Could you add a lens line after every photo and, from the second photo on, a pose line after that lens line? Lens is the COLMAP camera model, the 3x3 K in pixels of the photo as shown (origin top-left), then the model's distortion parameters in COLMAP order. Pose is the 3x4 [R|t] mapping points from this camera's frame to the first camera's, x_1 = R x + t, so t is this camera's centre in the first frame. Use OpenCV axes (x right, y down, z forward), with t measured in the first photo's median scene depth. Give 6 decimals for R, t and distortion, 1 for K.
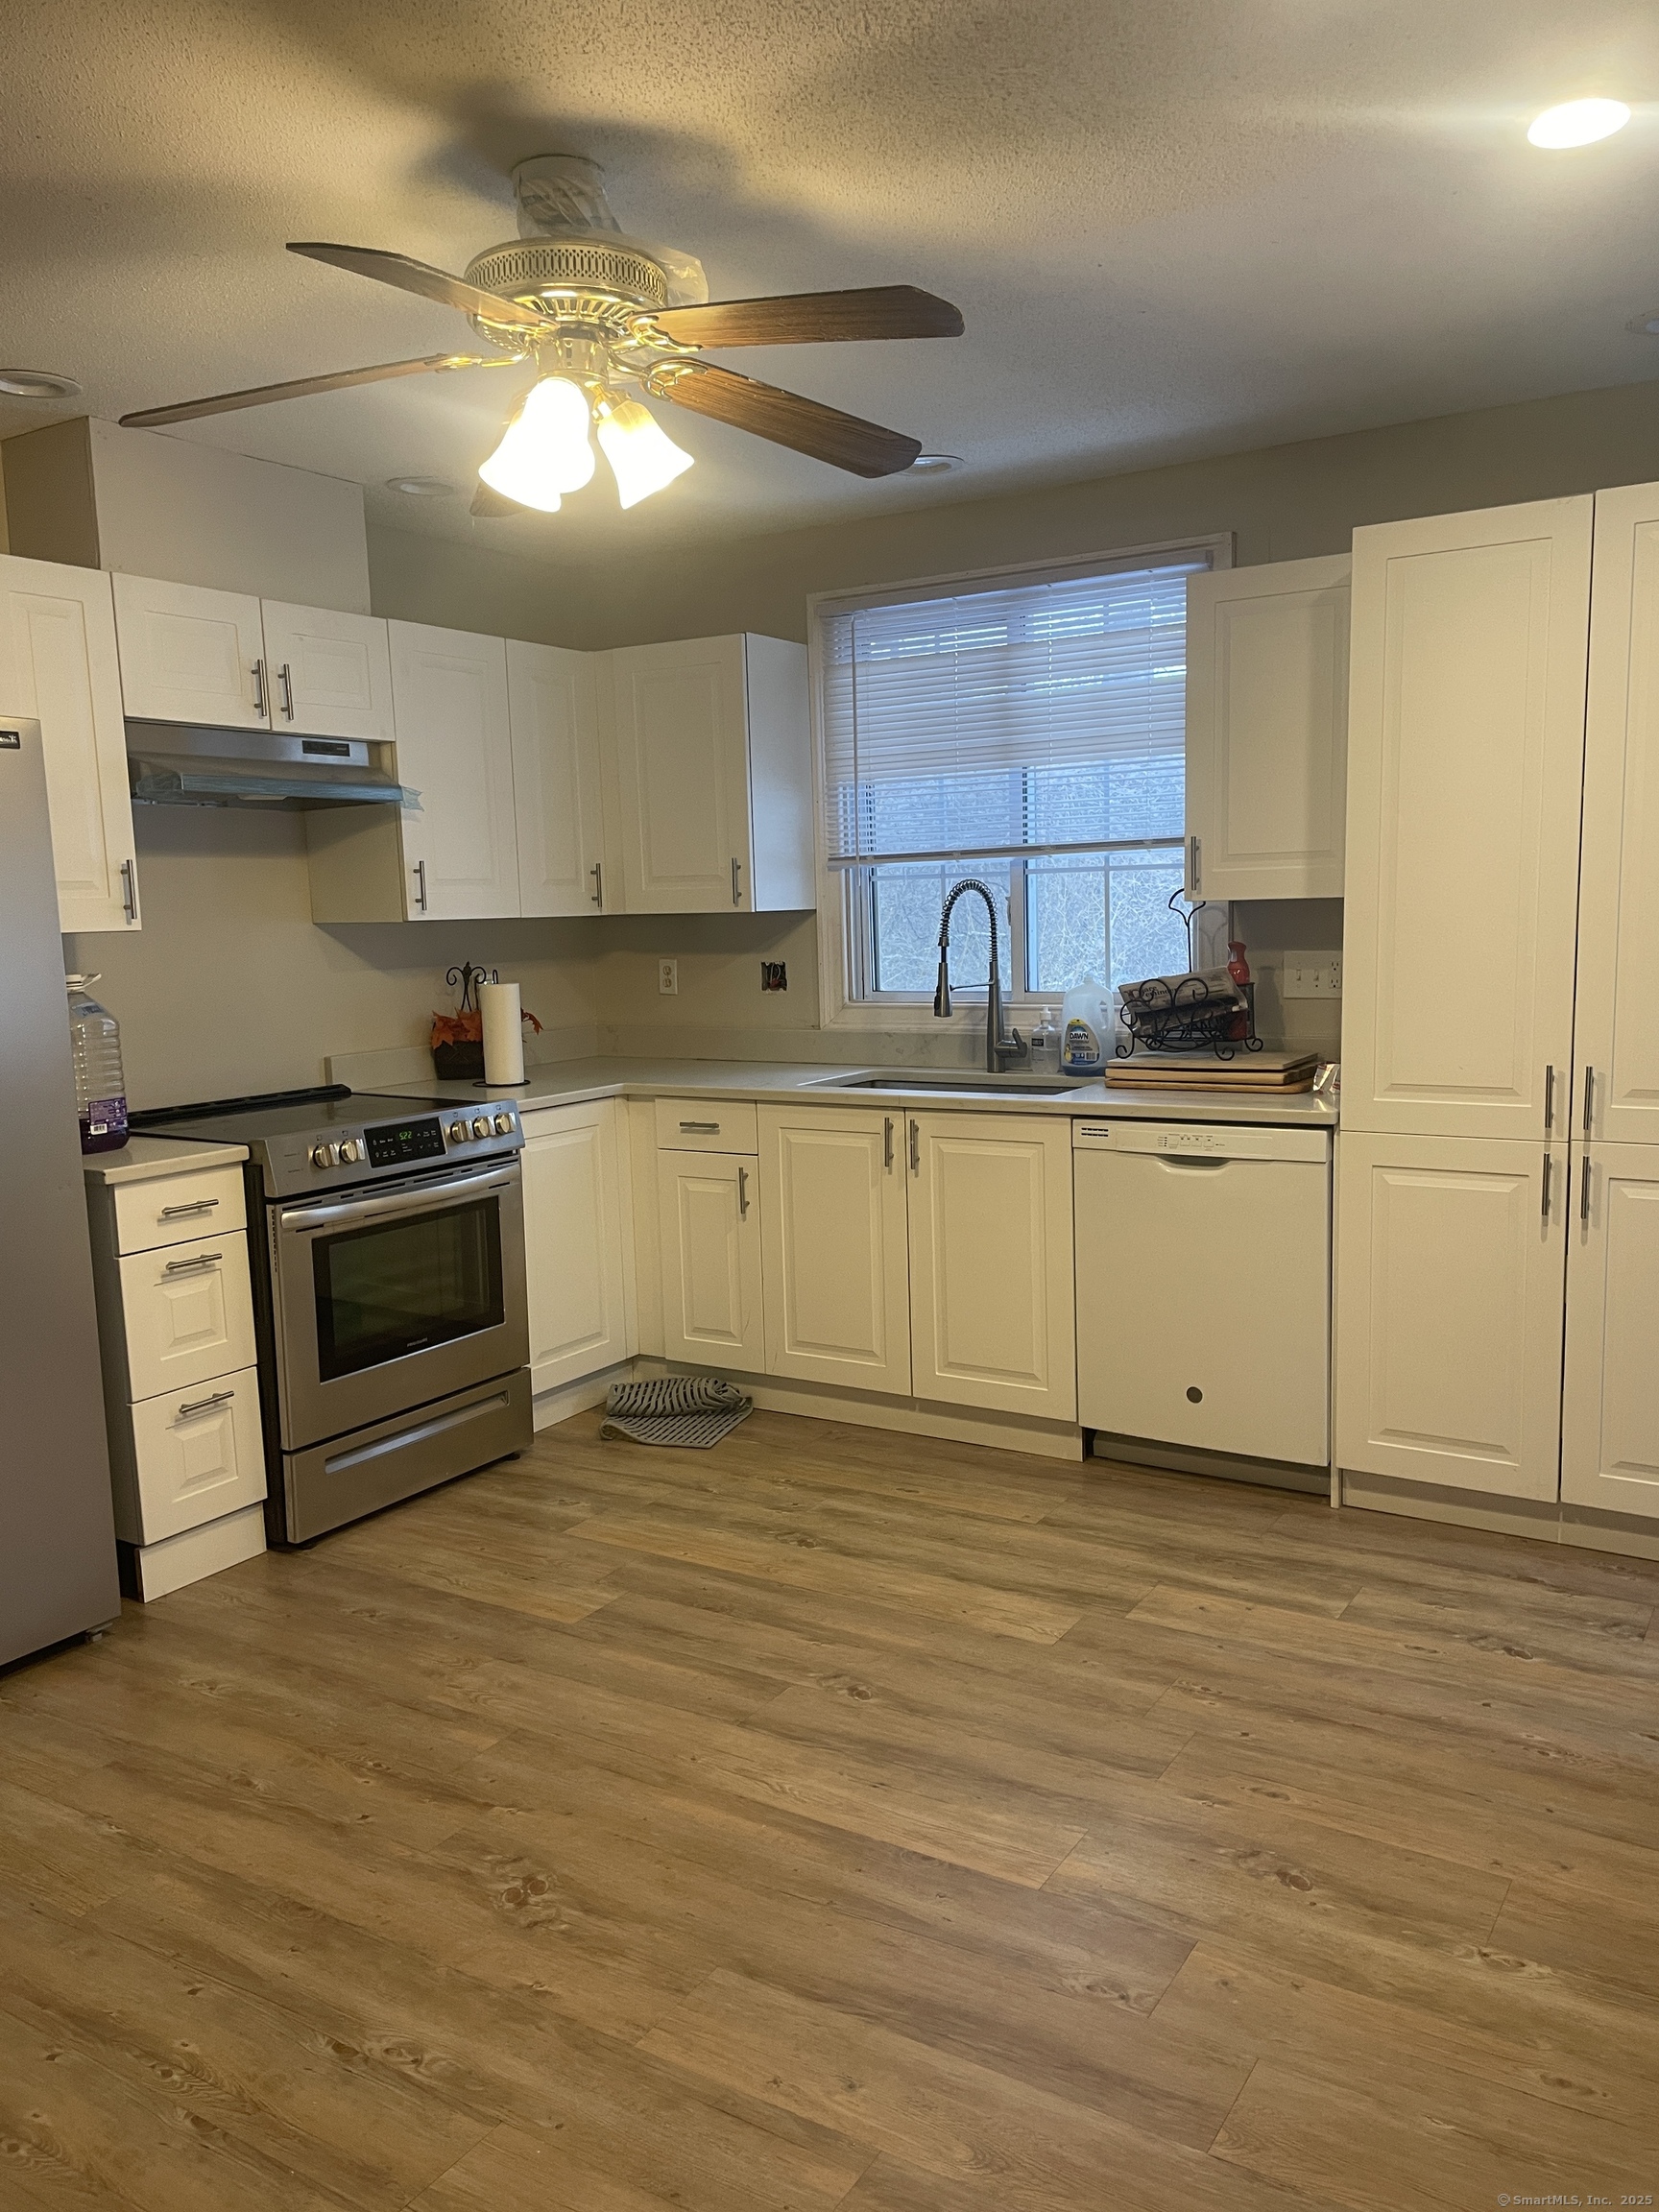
lens RADIAL K [[1672.4, 0, 842.3], [0, 1672.4, 1126.9], [0, 0, 1]] dist [0.111310, -0.136697]
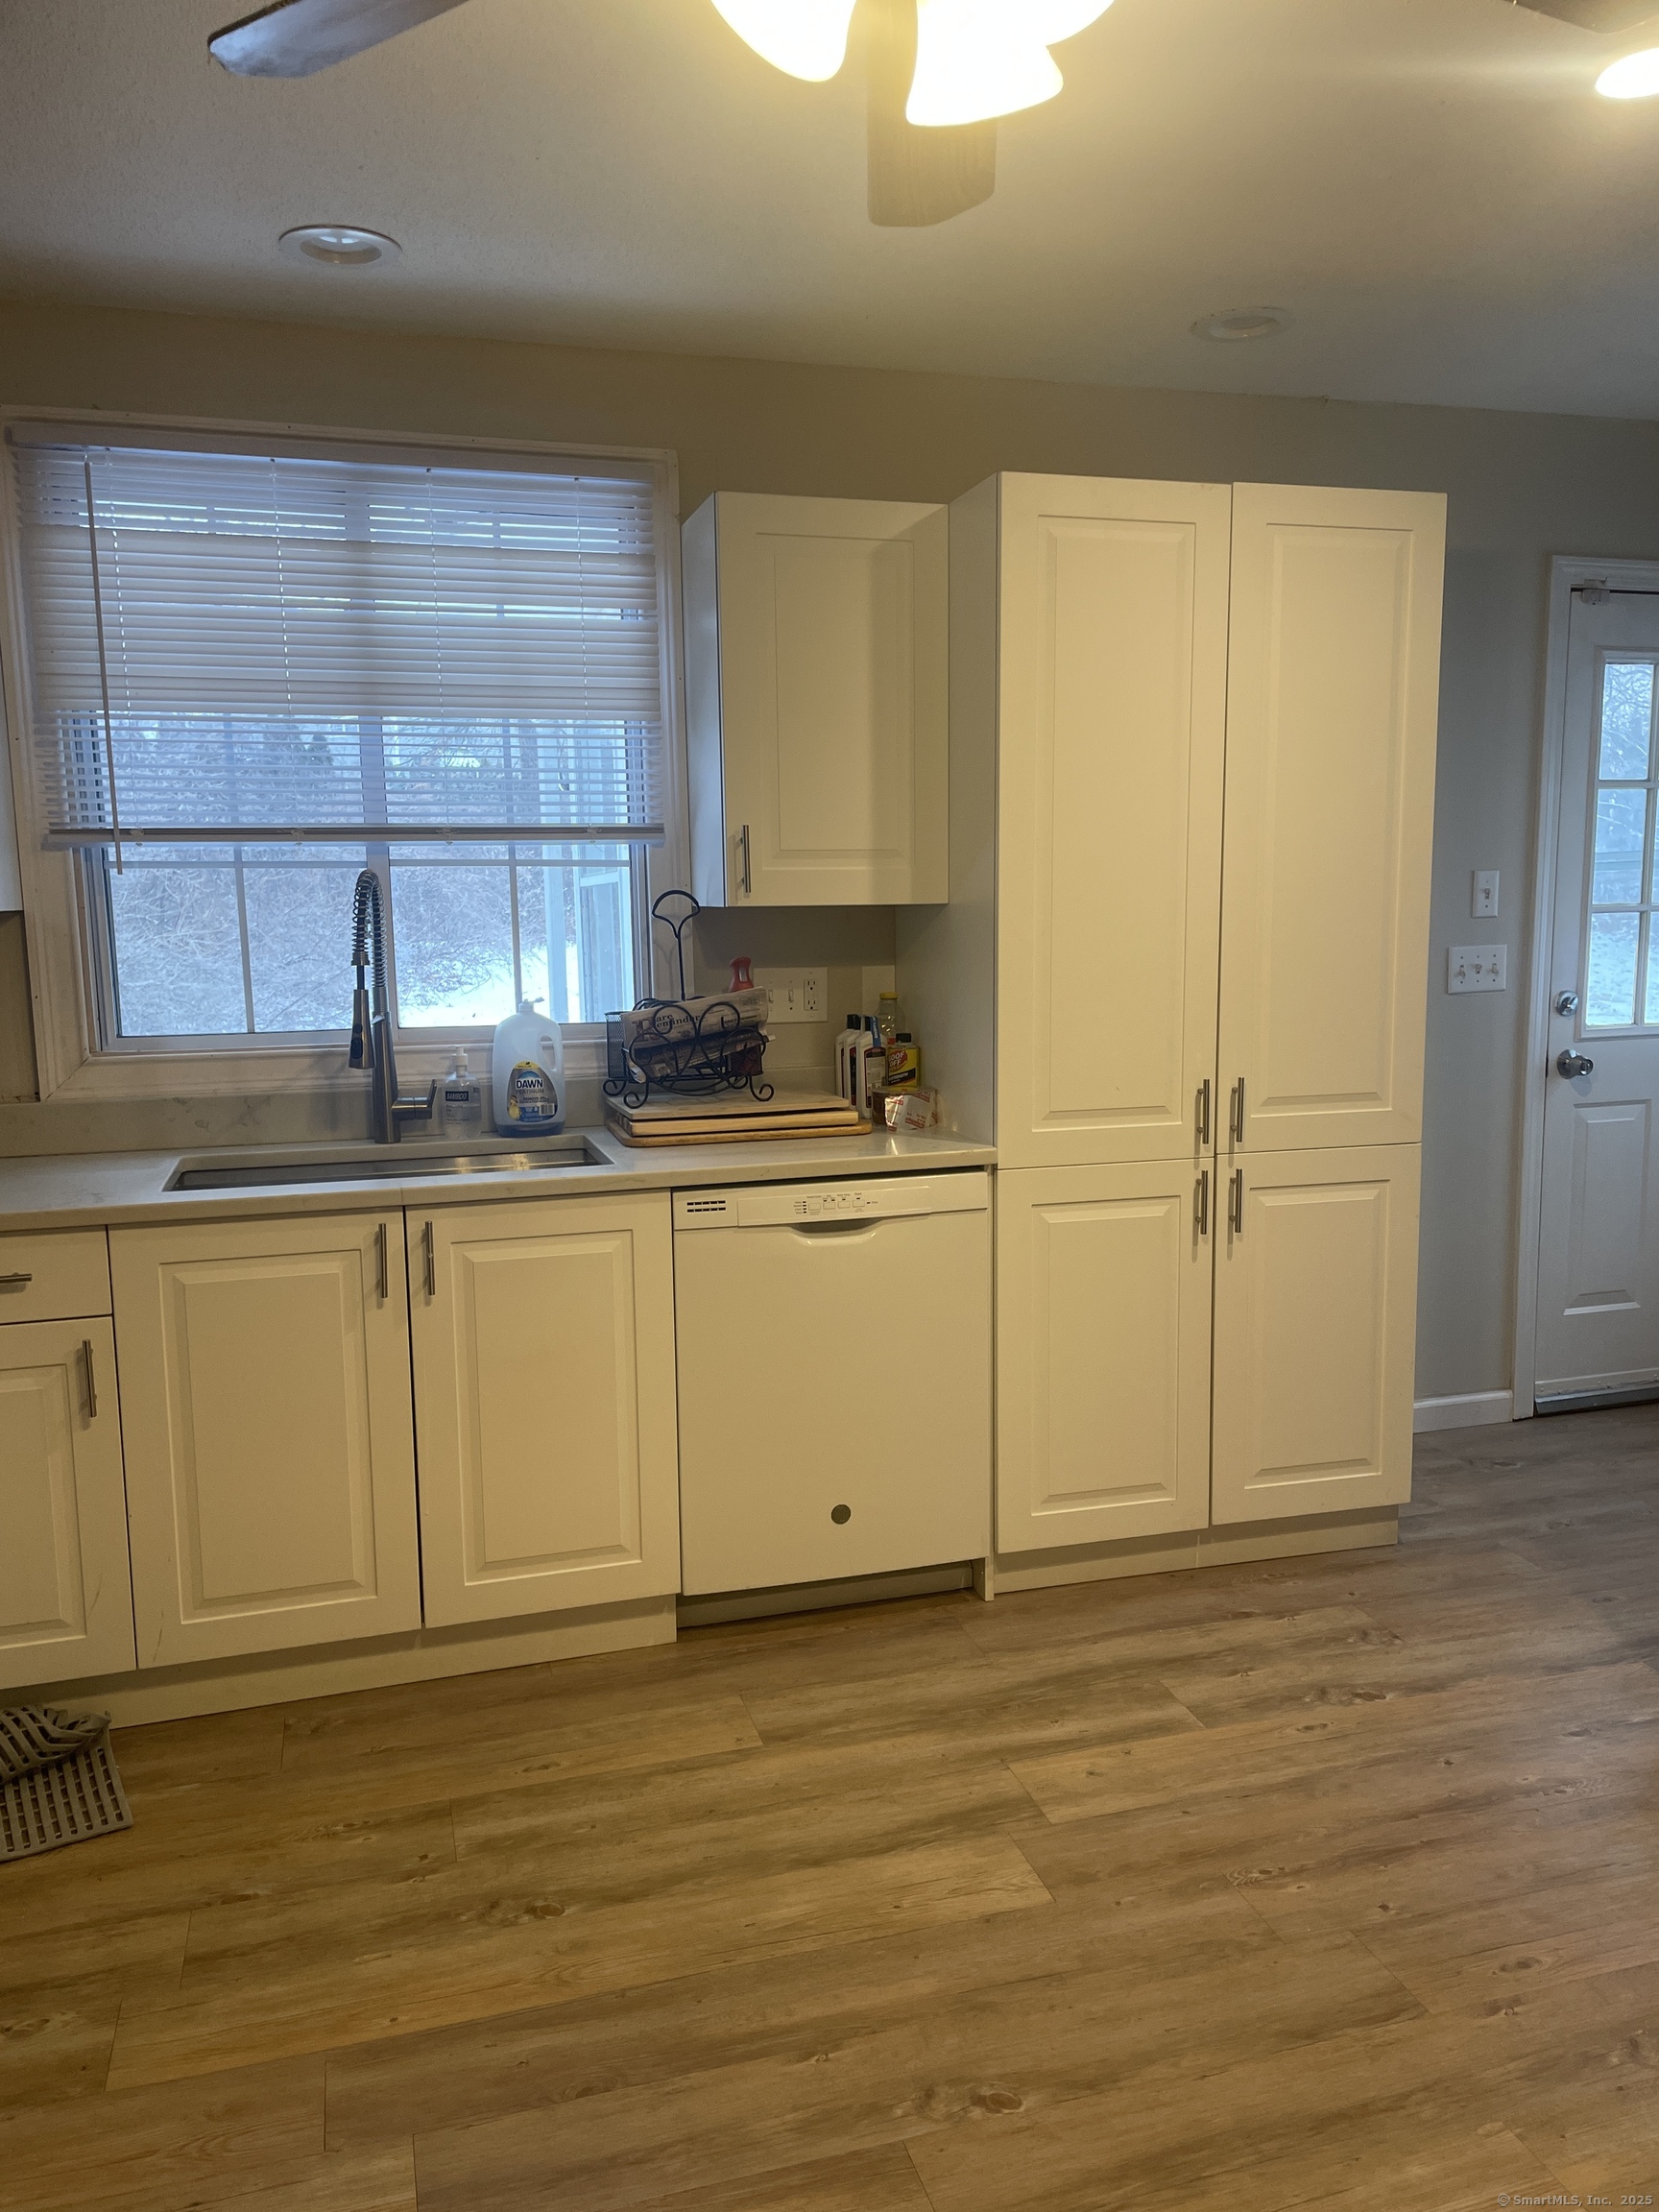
lens RADIAL K [[1672.4, 0, 842.3], [0, 1672.4, 1126.9], [0, 0, 1]] dist [0.111310, -0.136697]
pose [[0.659318, -0.086458, 0.746876, -0.402120], [0.095936, 0.994921, 0.030483, -0.053857], [-0.745718, 0.051554, 0.664264, 0.480821]]
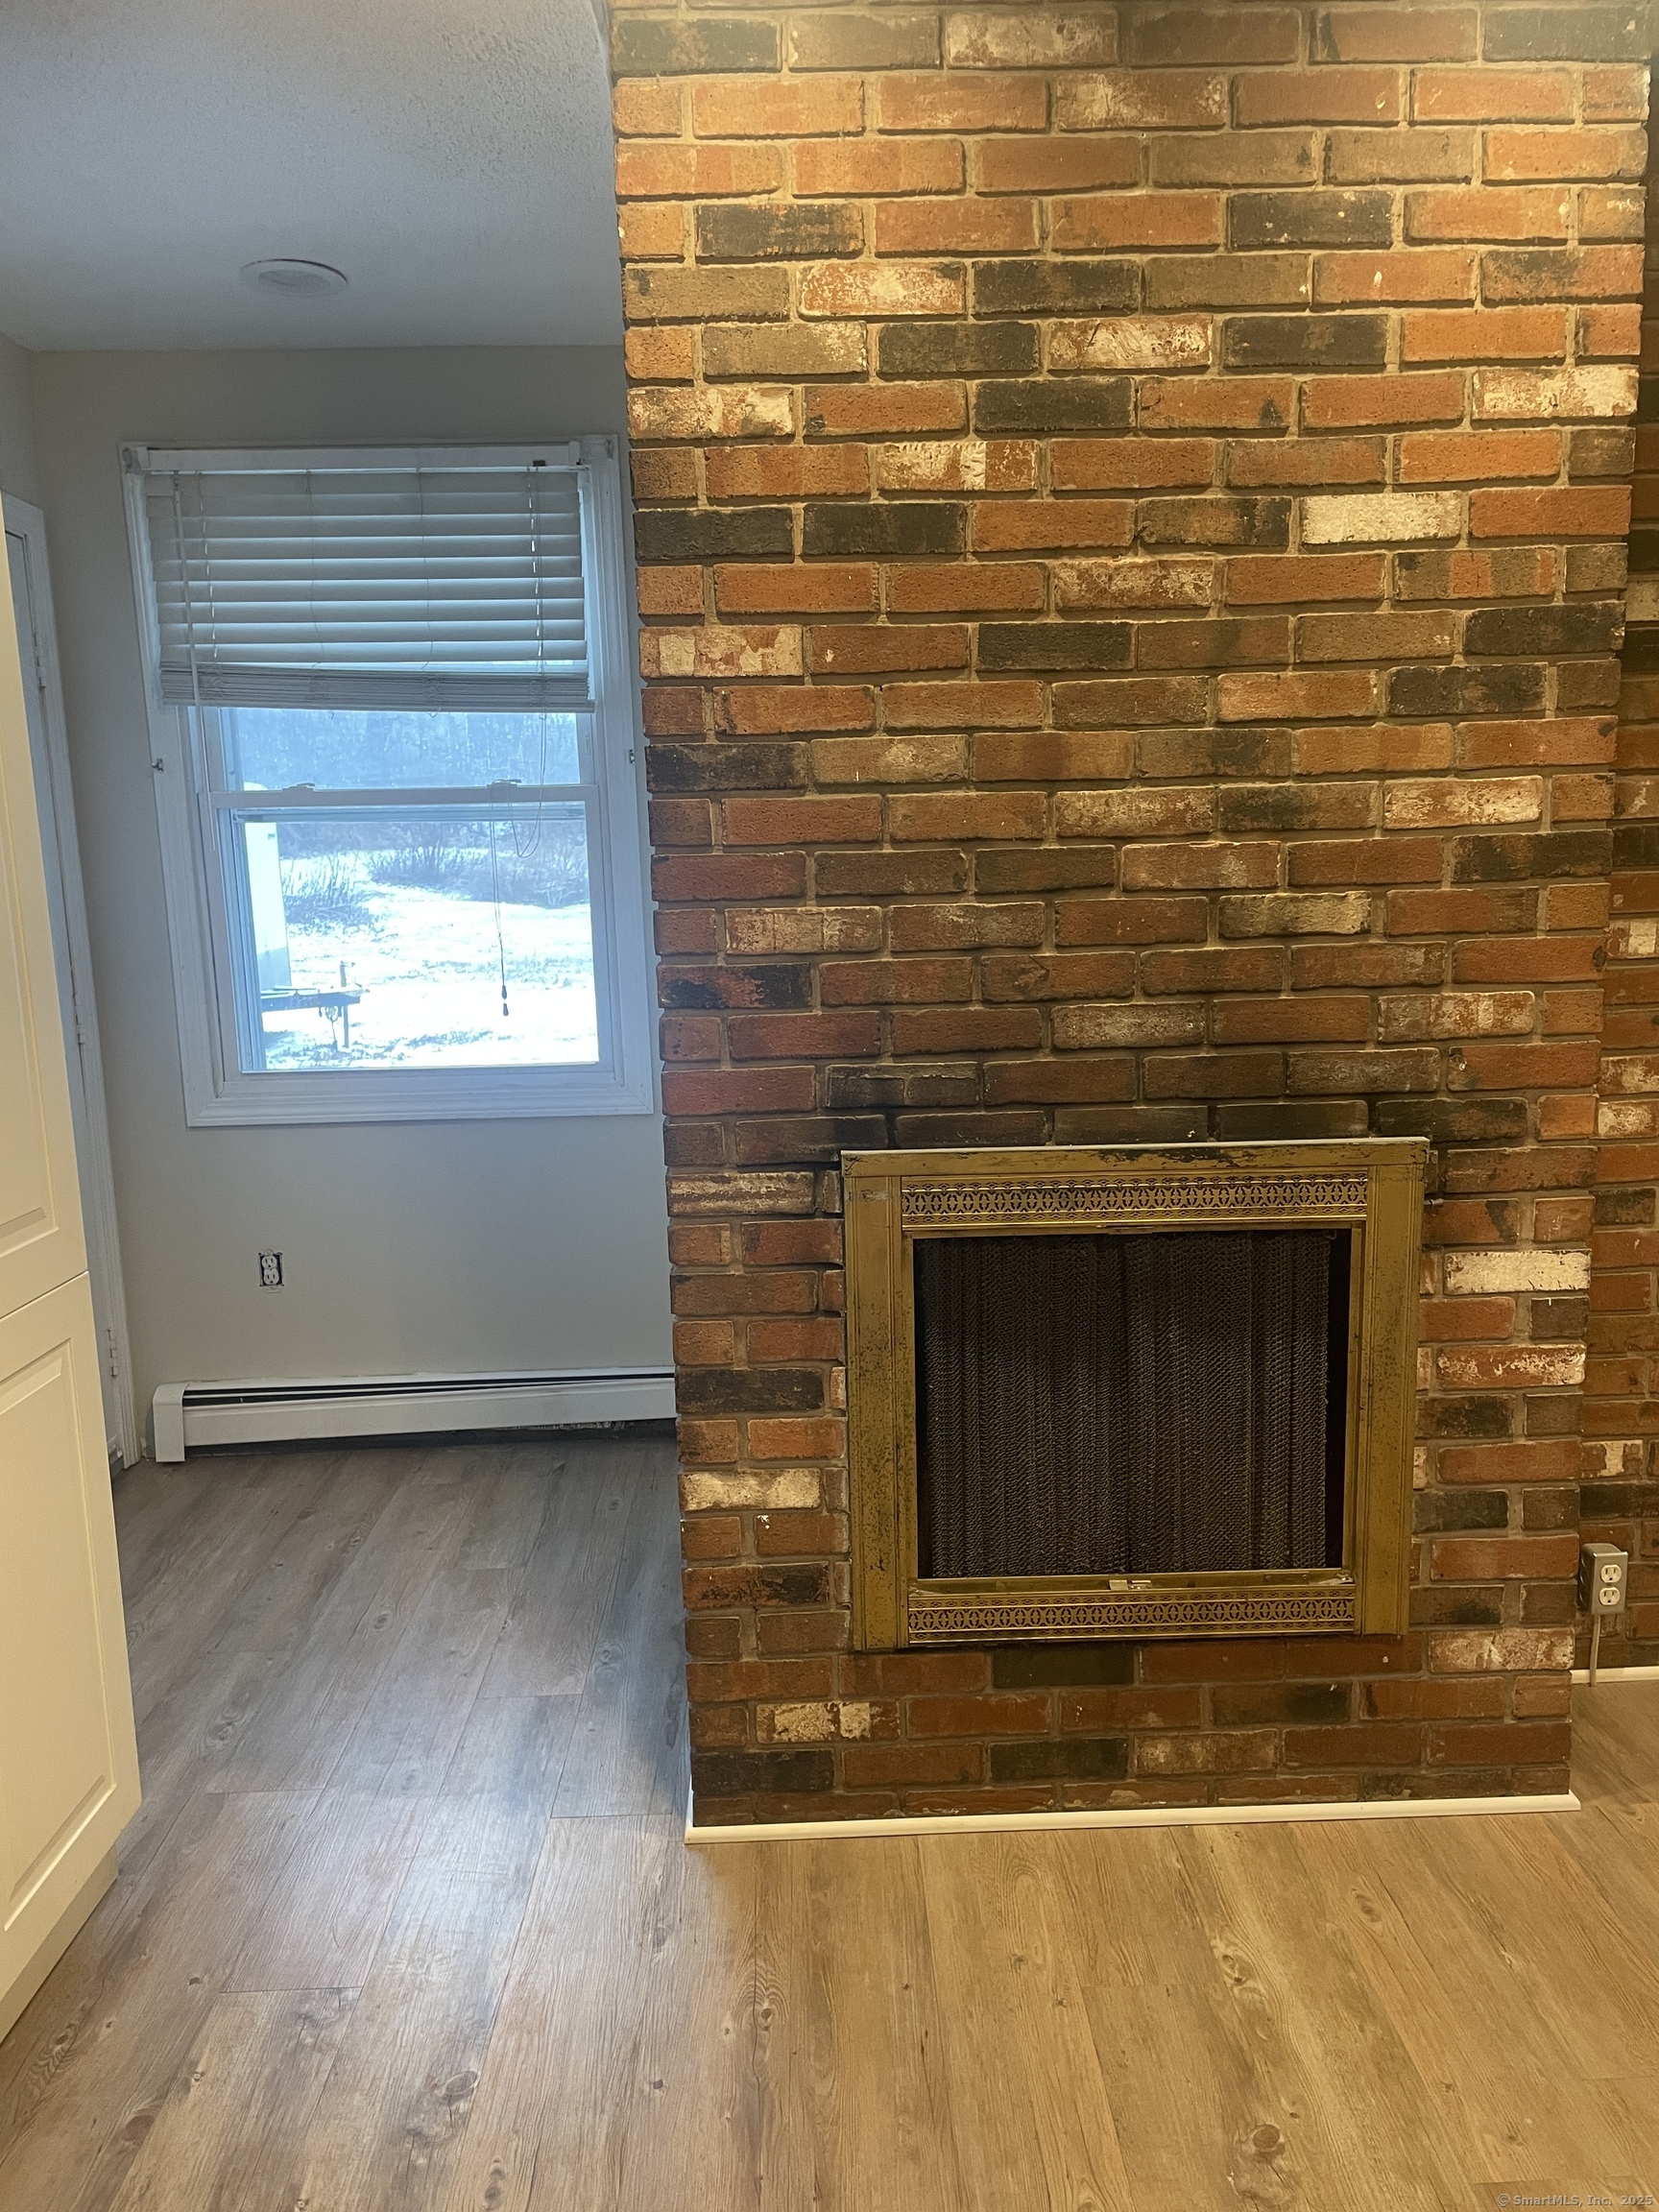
lens RADIAL K [[1672.4, 0, 842.3], [0, 1672.4, 1126.9], [0, 0, 1]] dist [0.111310, -0.136697]
pose [[-0.556636, -0.089221, 0.825952, -0.142616], [0.152476, 0.966355, 0.207145, -0.118351], [-0.816644, 0.241242, -0.524304, 0.948226]]
